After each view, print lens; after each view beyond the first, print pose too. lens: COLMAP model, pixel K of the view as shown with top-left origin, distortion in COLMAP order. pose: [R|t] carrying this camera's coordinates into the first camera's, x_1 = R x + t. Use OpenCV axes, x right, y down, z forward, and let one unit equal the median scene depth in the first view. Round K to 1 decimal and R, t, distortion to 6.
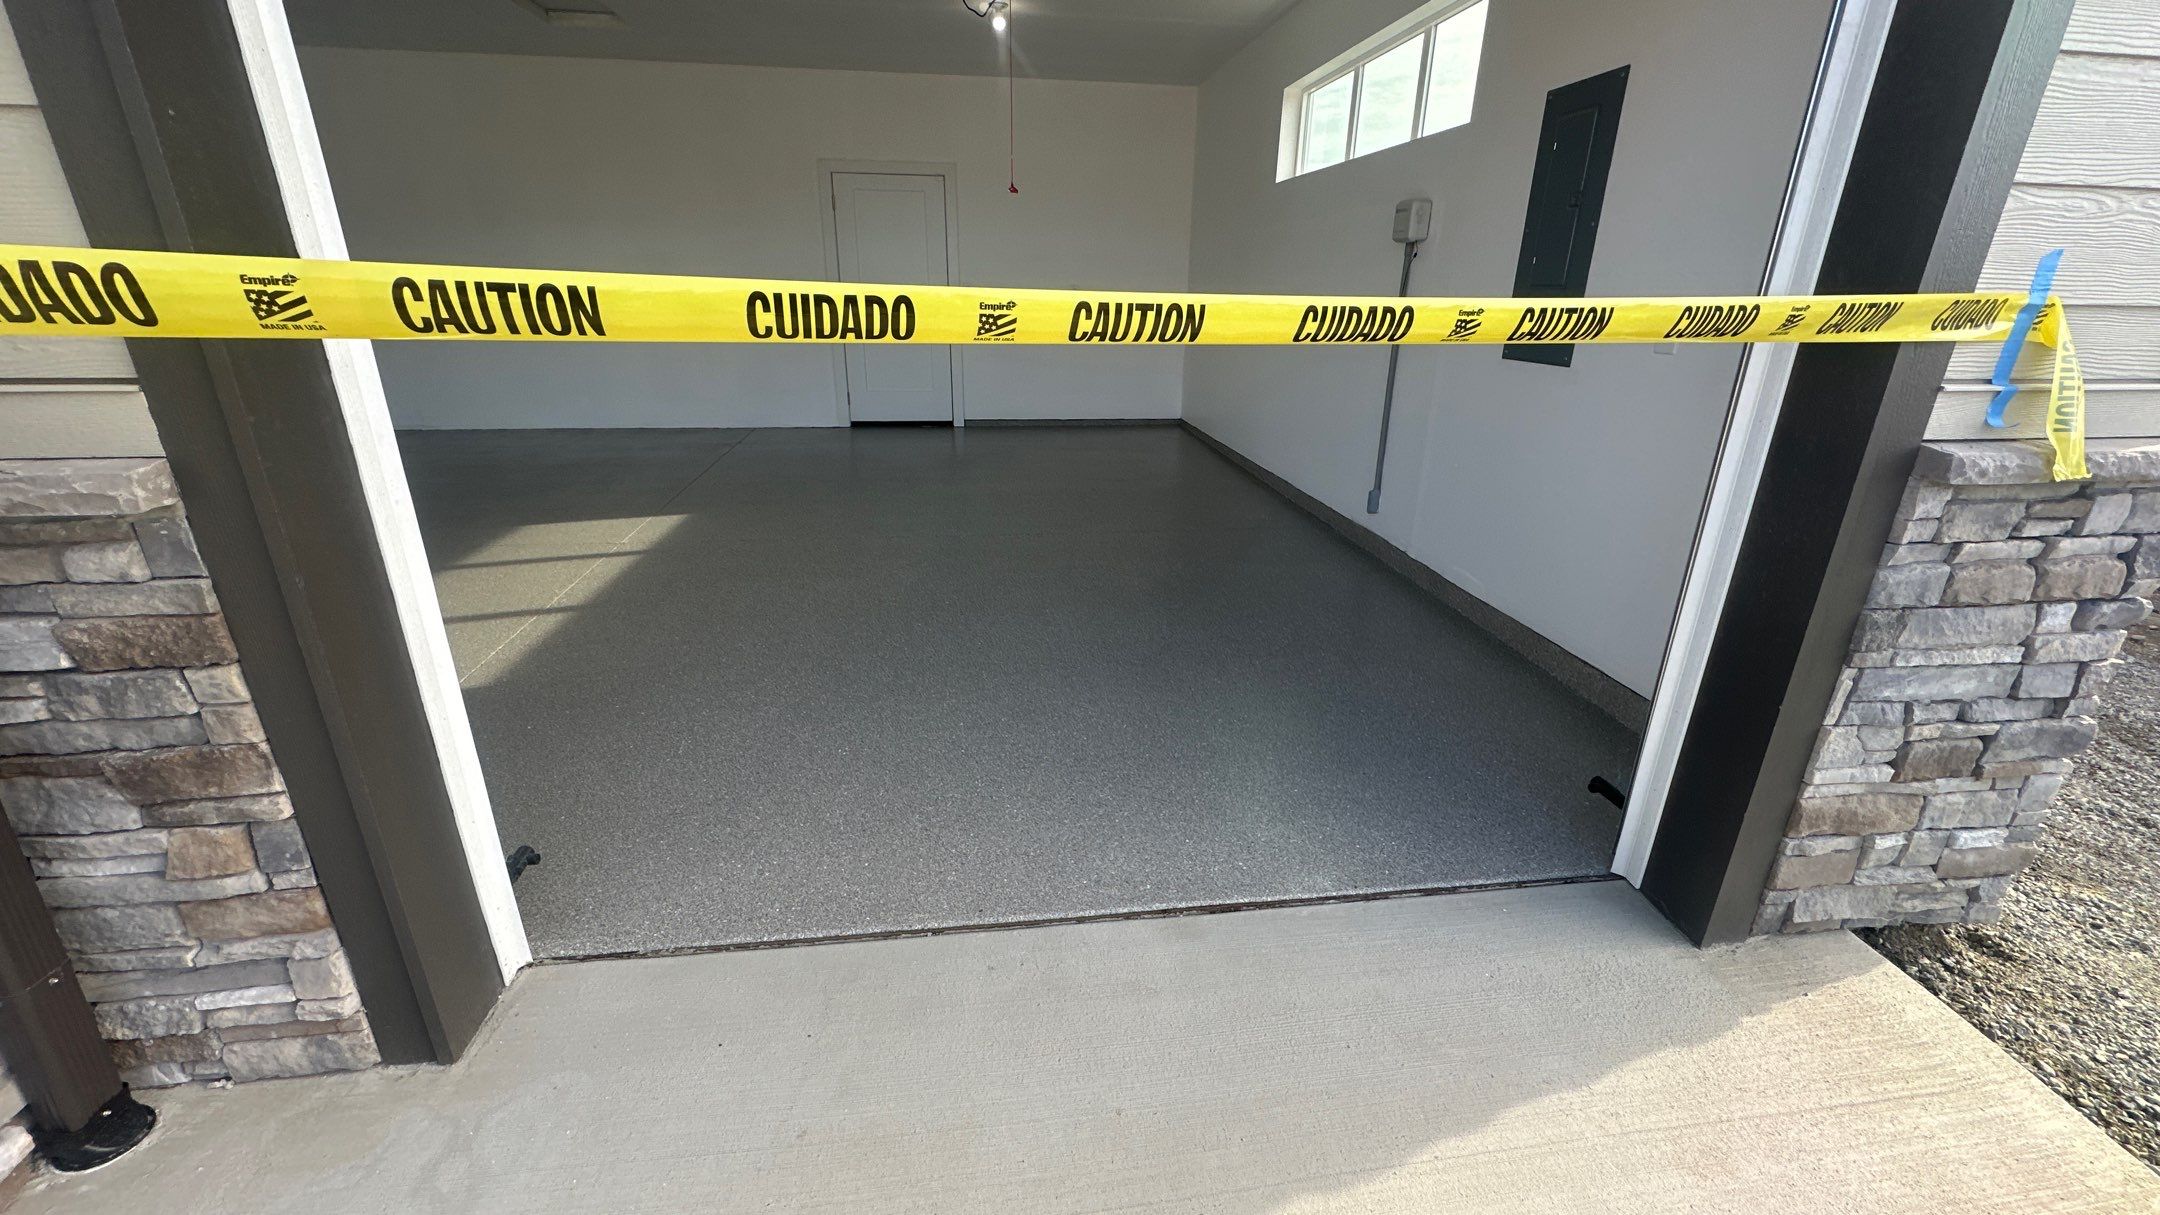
lens RADIAL K [[857.2, 0, 1079.2], [0, 857.2, 610.1], [0, 0, 1]] dist [-0.001629, 0.000272]
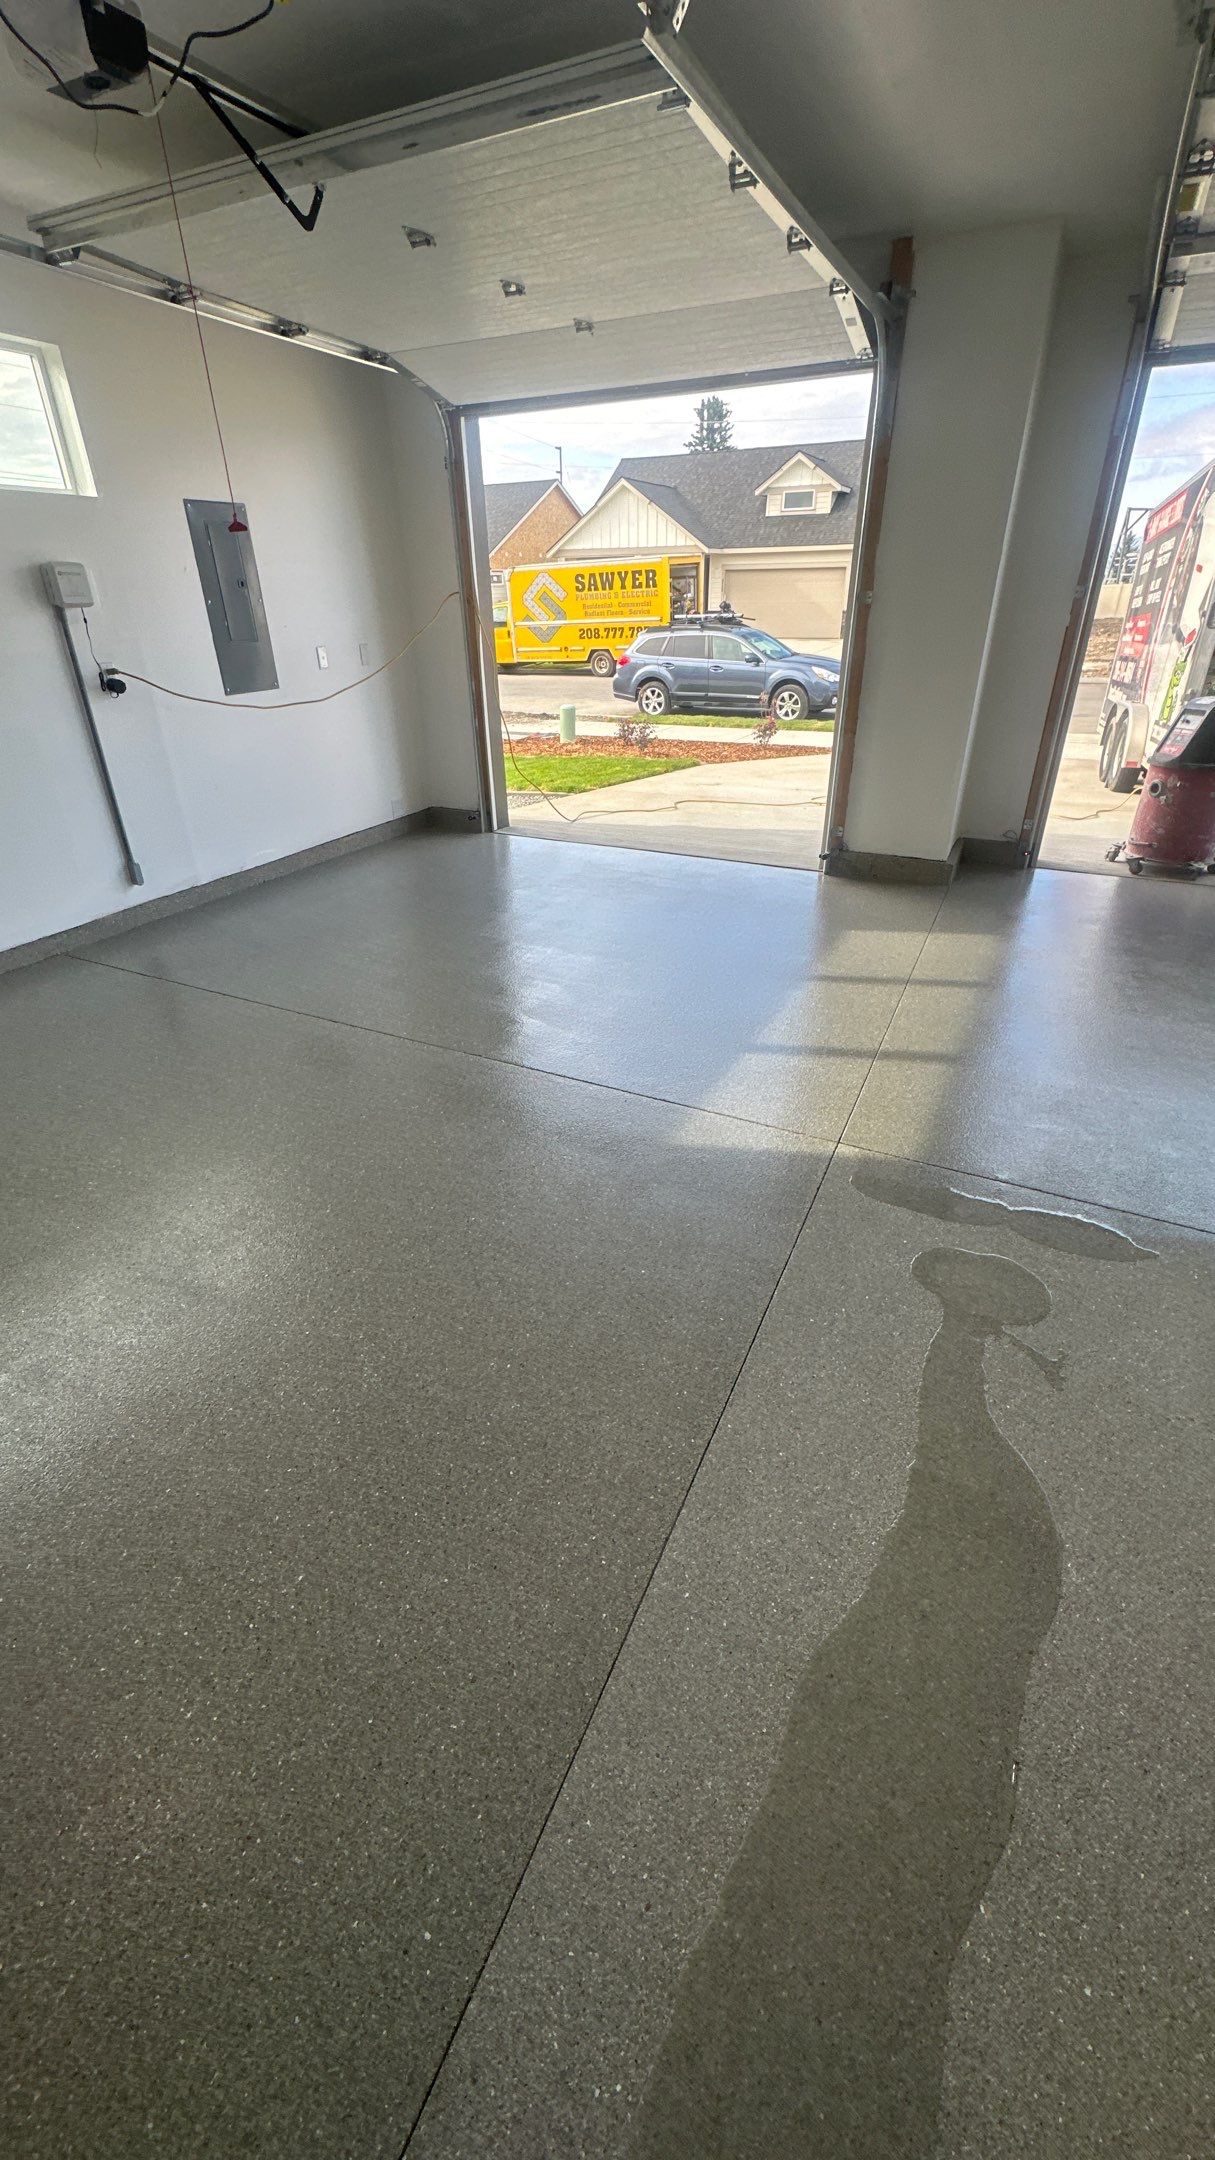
lens RADIAL K [[857.2, 0, 613.4], [0, 857.2, 1079.1], [0, 0, 1]] dist [-0.001629, 0.000272]
pose [[-0.828455, -0.283410, 0.483054, -0.385524], [0.198522, 0.657902, 0.726467, -0.330719], [-0.523690, 0.697742, -0.488779, 0.764447]]
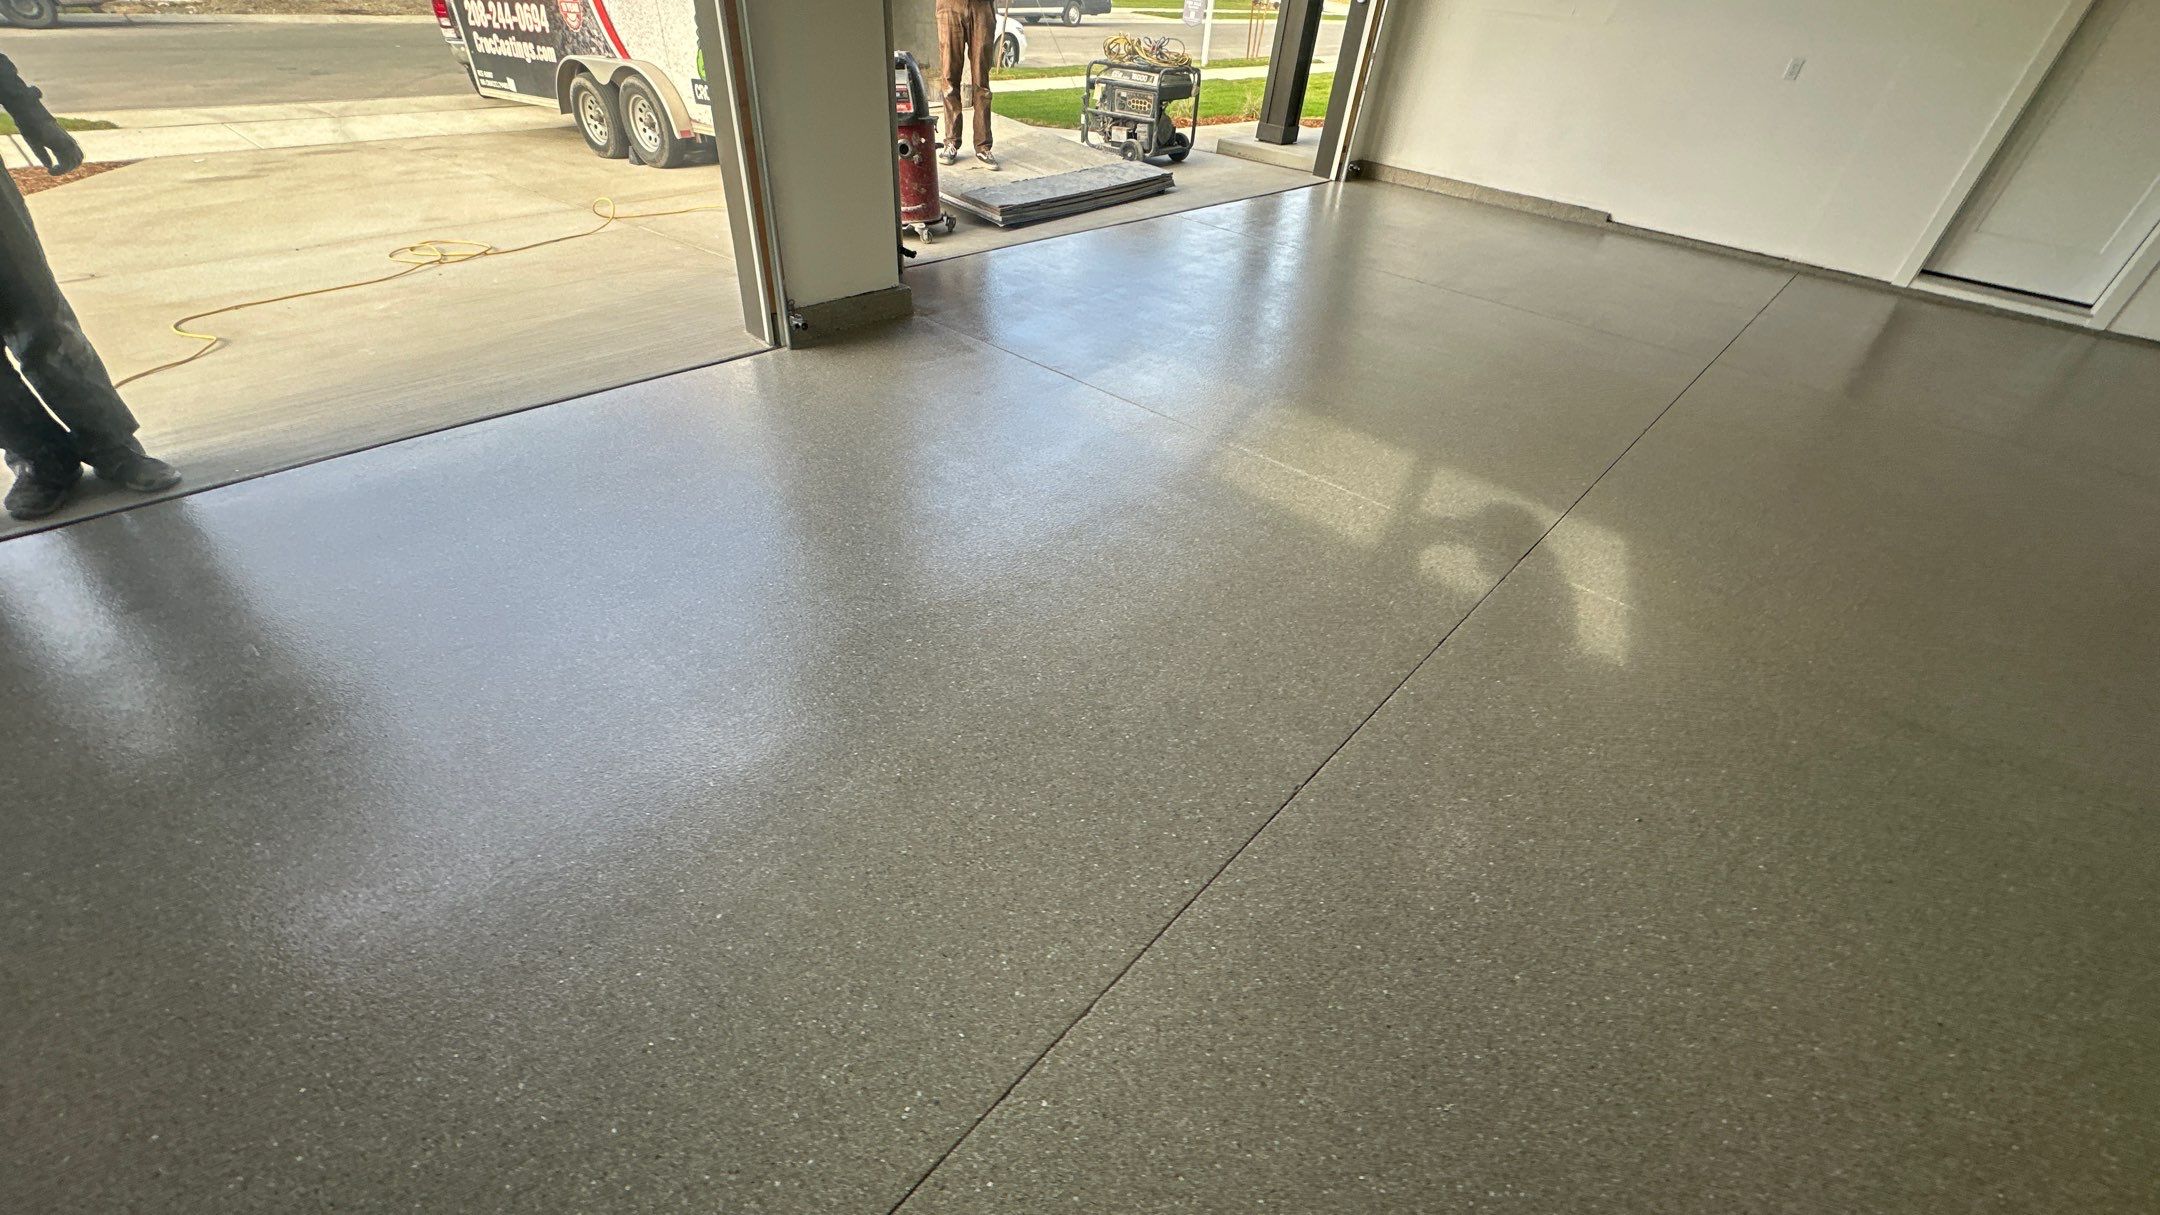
lens RADIAL K [[857.2, 0, 1081.0], [0, 857.2, 601.3], [0, 0, 1]] dist [-0.001629, 0.000272]
pose [[-0.768434, 0.326528, -0.550353, 0.036491], [-0.304229, 0.570208, 0.763091, -0.249022], [0.562986, 0.753818, -0.338828, 0.594736]]
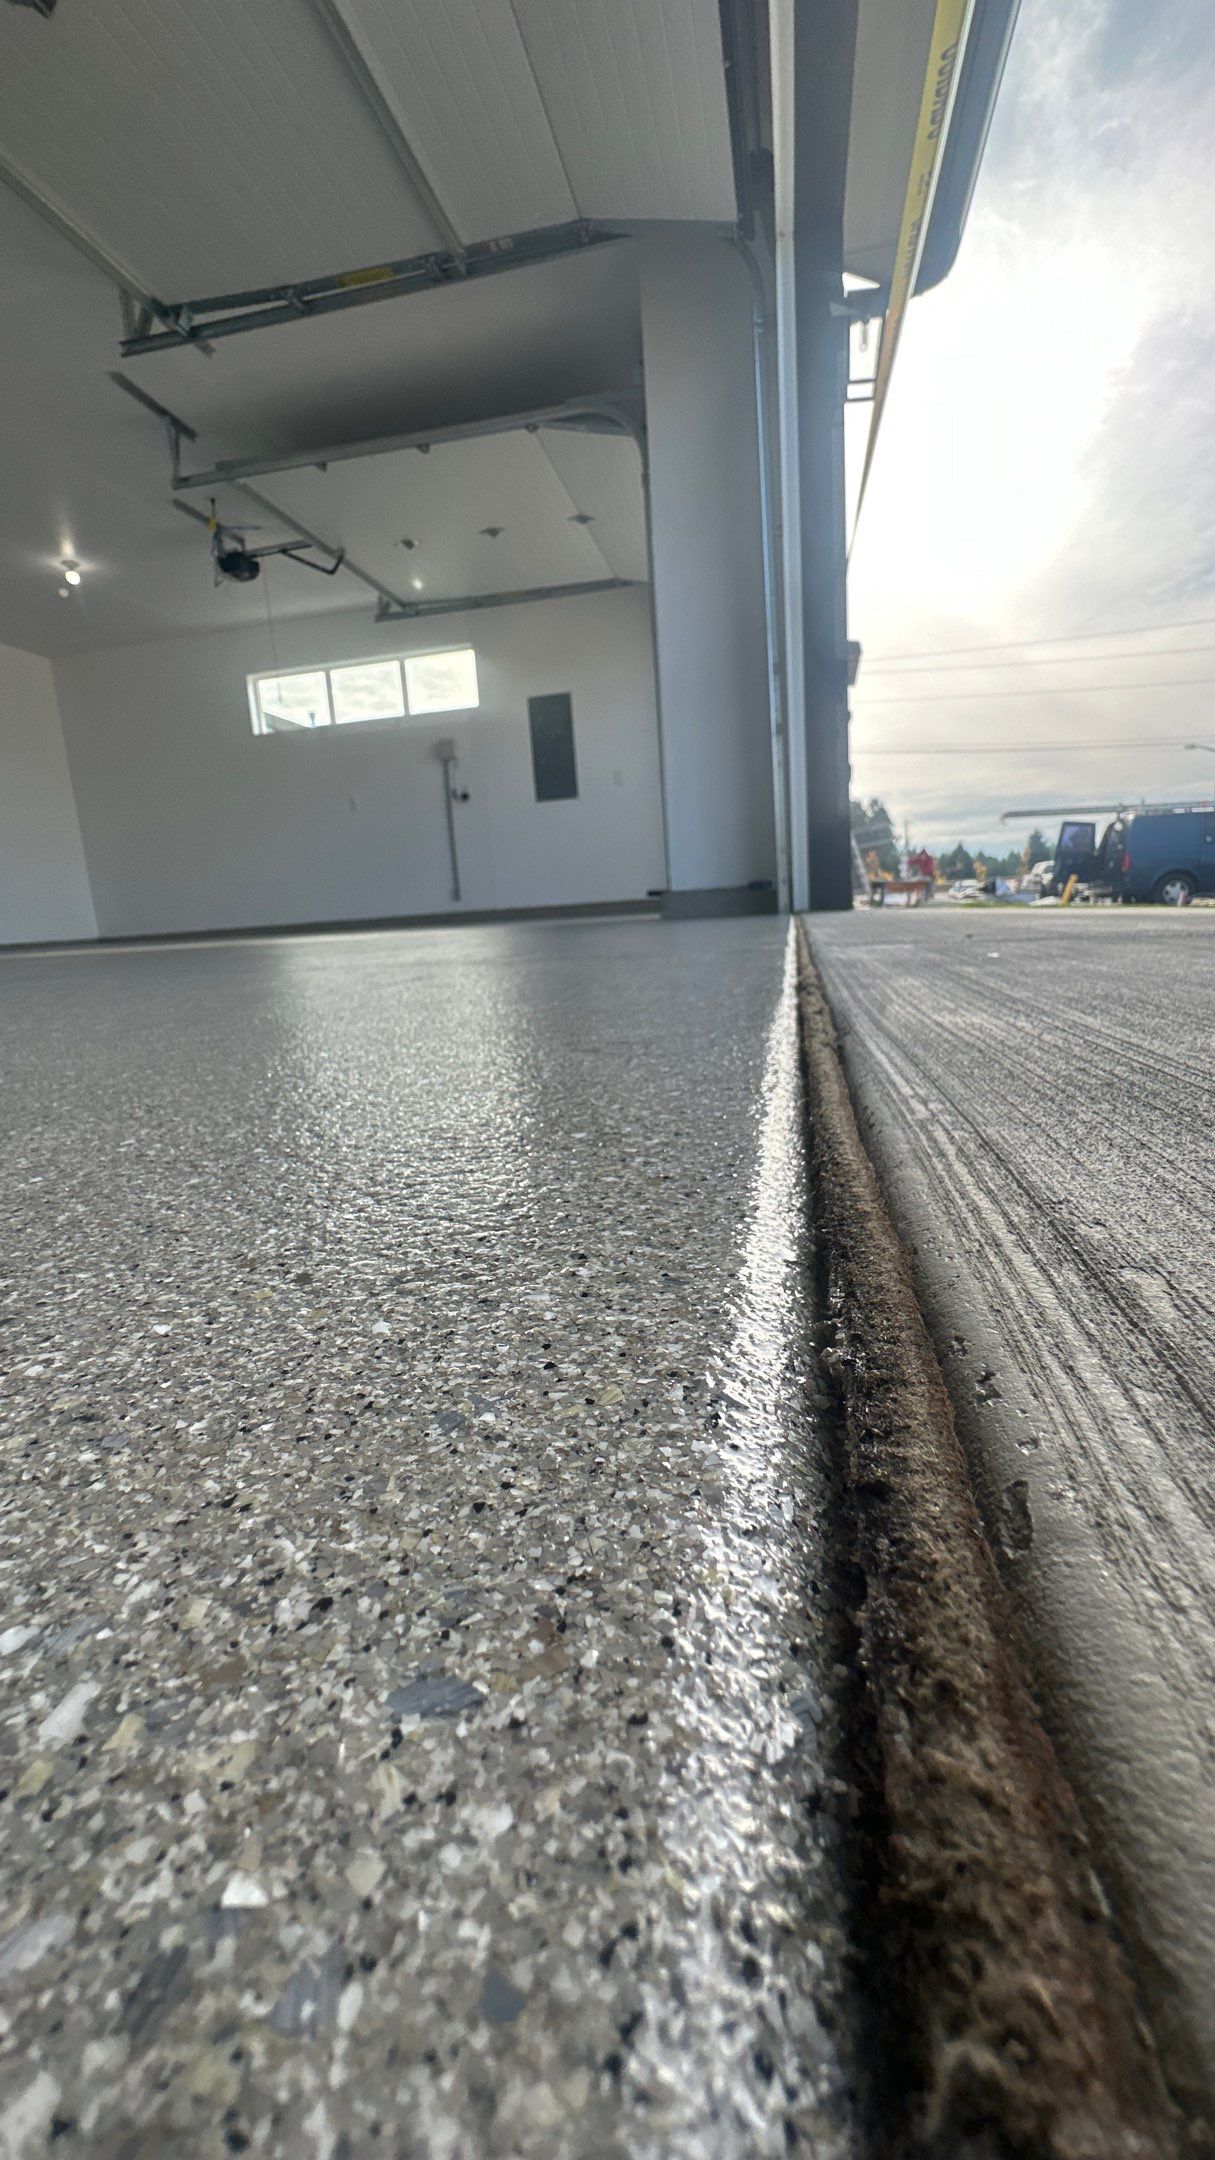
lens RADIAL K [[857.2, 0, 604.7], [0, 857.2, 1085.7], [0, 0, 1]] dist [-0.001629, 0.000272]
pose [[0.335561, -0.227194, 0.914211, -0.763187], [0.398058, 0.913779, 0.080979, 0.131315], [-0.853785, 0.336735, 0.397065, 0.064723]]
